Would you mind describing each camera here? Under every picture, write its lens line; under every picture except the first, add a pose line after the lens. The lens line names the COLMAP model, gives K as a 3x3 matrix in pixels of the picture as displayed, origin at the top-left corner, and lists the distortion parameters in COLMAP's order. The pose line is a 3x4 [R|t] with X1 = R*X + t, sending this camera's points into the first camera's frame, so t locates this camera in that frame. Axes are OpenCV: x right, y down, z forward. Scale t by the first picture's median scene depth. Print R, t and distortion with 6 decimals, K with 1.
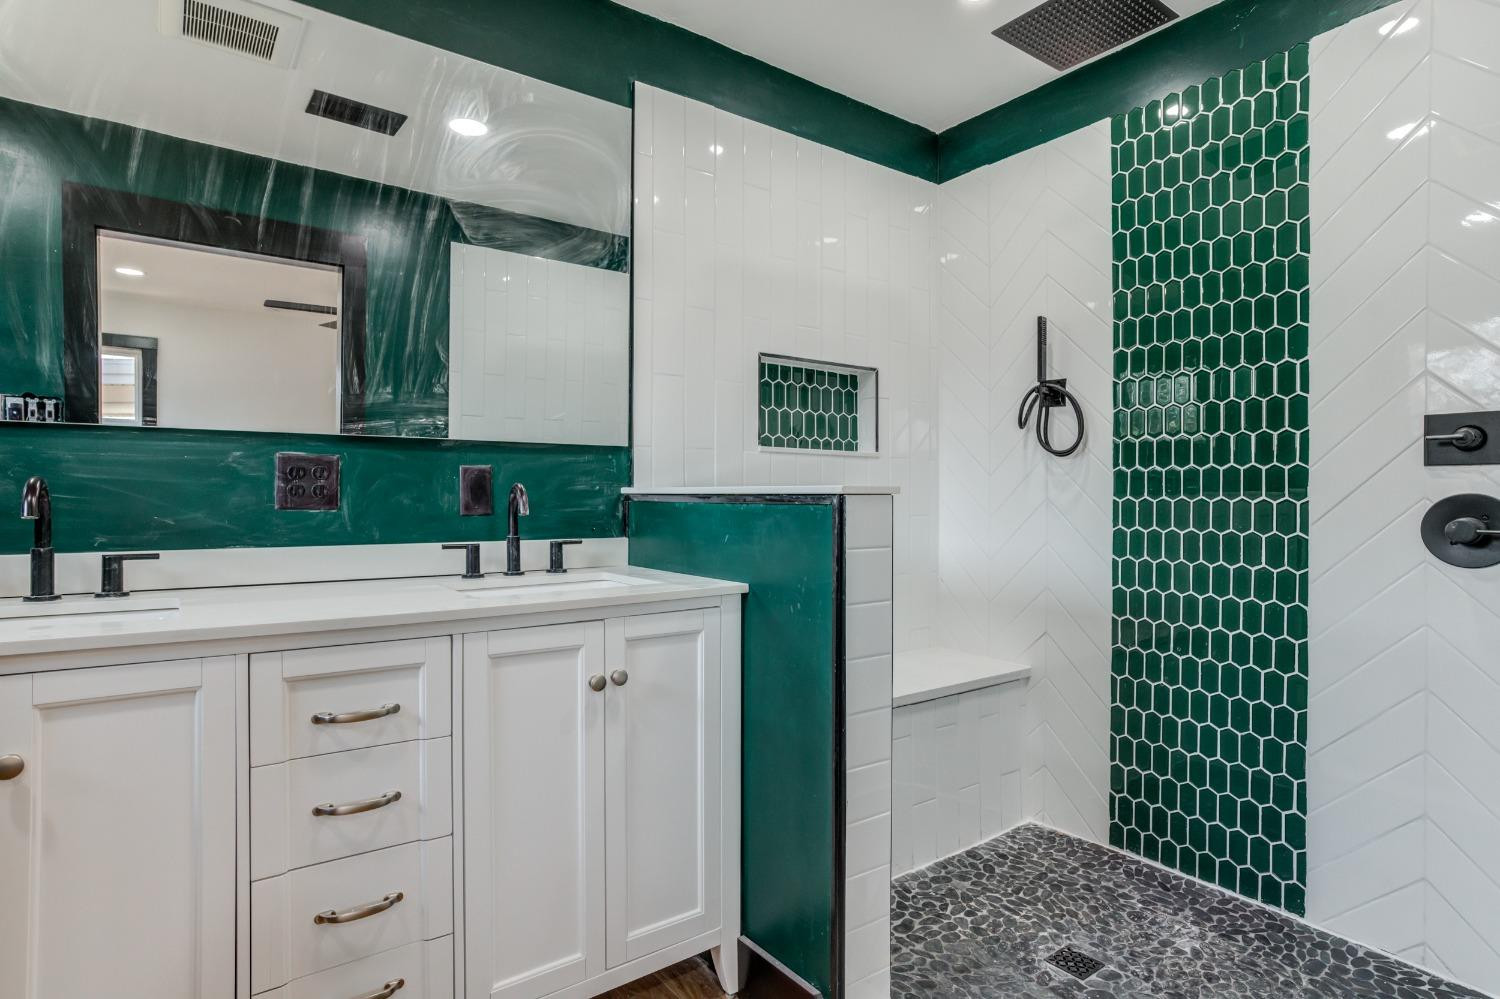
lens RADIAL K [[790.1, 0, 759.3], [0, 790.1, 494.4], [0, 0, 1]] dist [-0.058122, 0.038967]
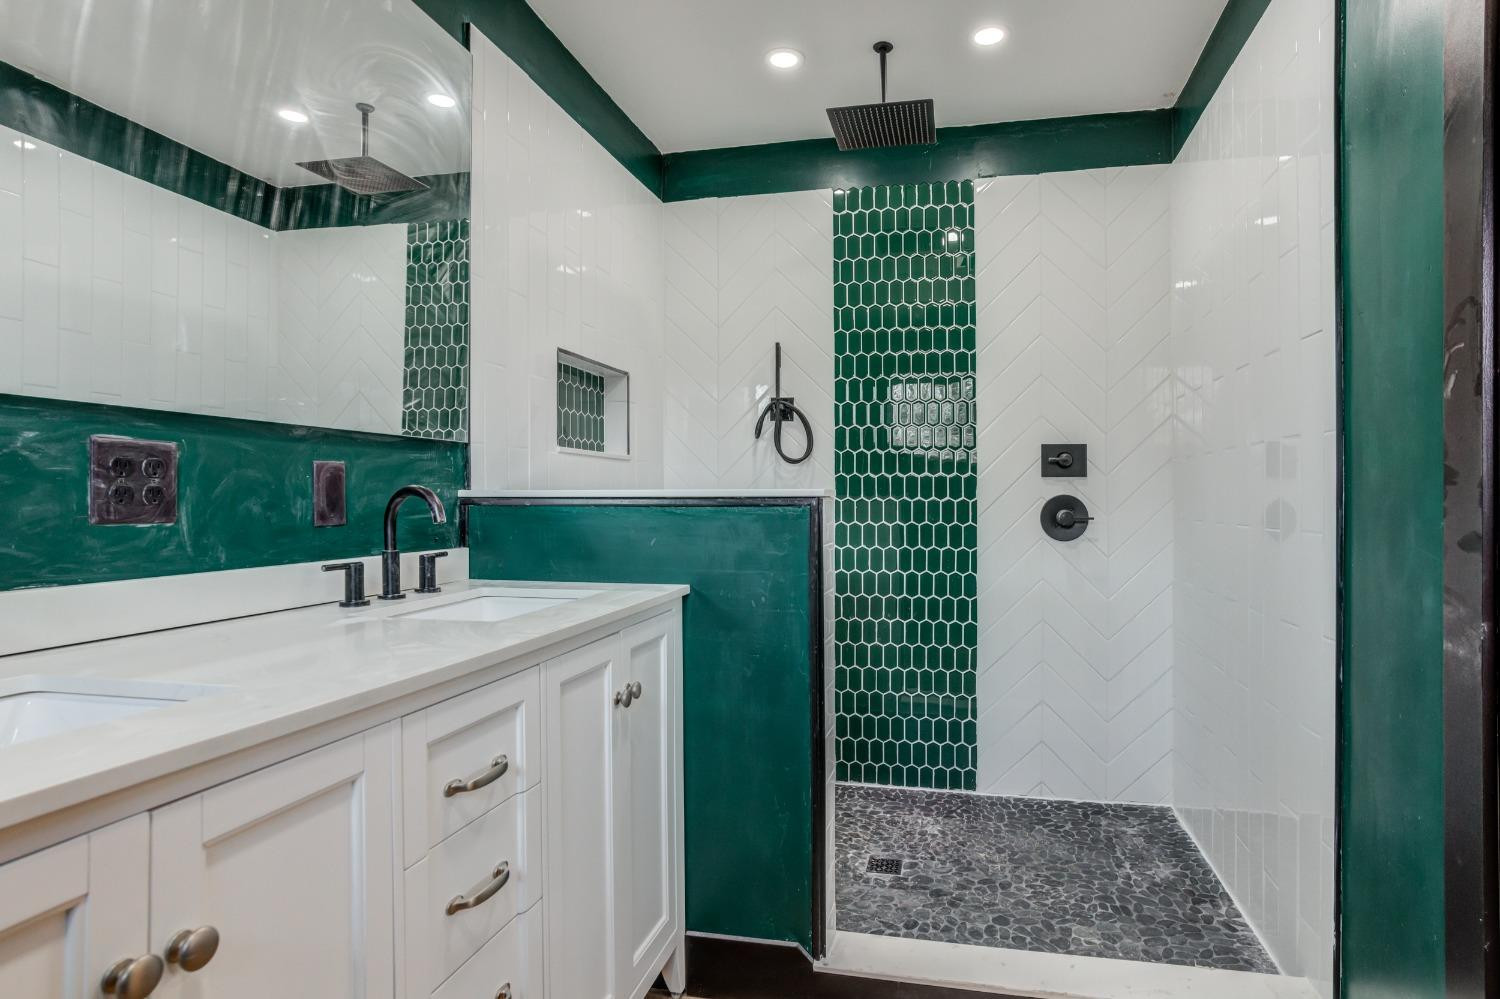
lens RADIAL K [[809.9, 0, 783.0], [0, 809.9, 496.1], [0, 0, 1]] dist [-0.064469, 0.043738]
pose [[0.751967, -0.003819, 0.659190, -0.546505], [0.003705, 0.999992, 0.001567, -0.002298], [-0.659190, 0.001264, 0.751975, 0.119787]]
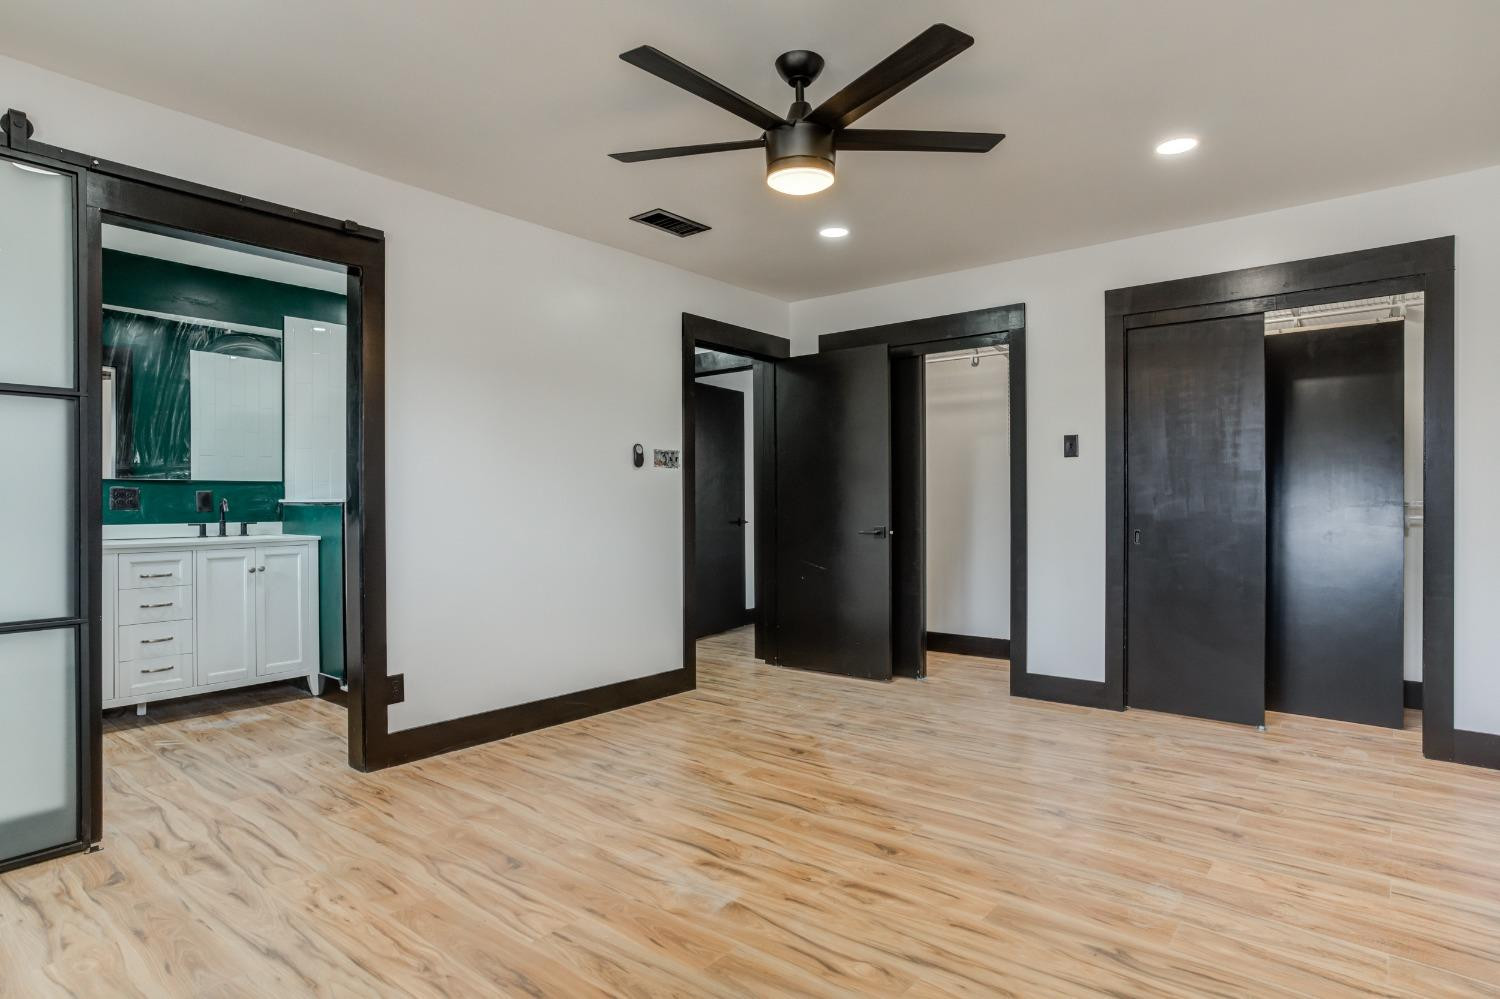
lens RADIAL K [[809.9, 0, 783.0], [0, 809.9, 496.1], [0, 0, 1]] dist [-0.064469, 0.043738]
pose [[0.965320, -0.006061, 0.261001, 0.698600], [0.007540, 0.999961, -0.004664, 0.002960], [-0.260962, 0.006470, 0.965327, -1.756985]]
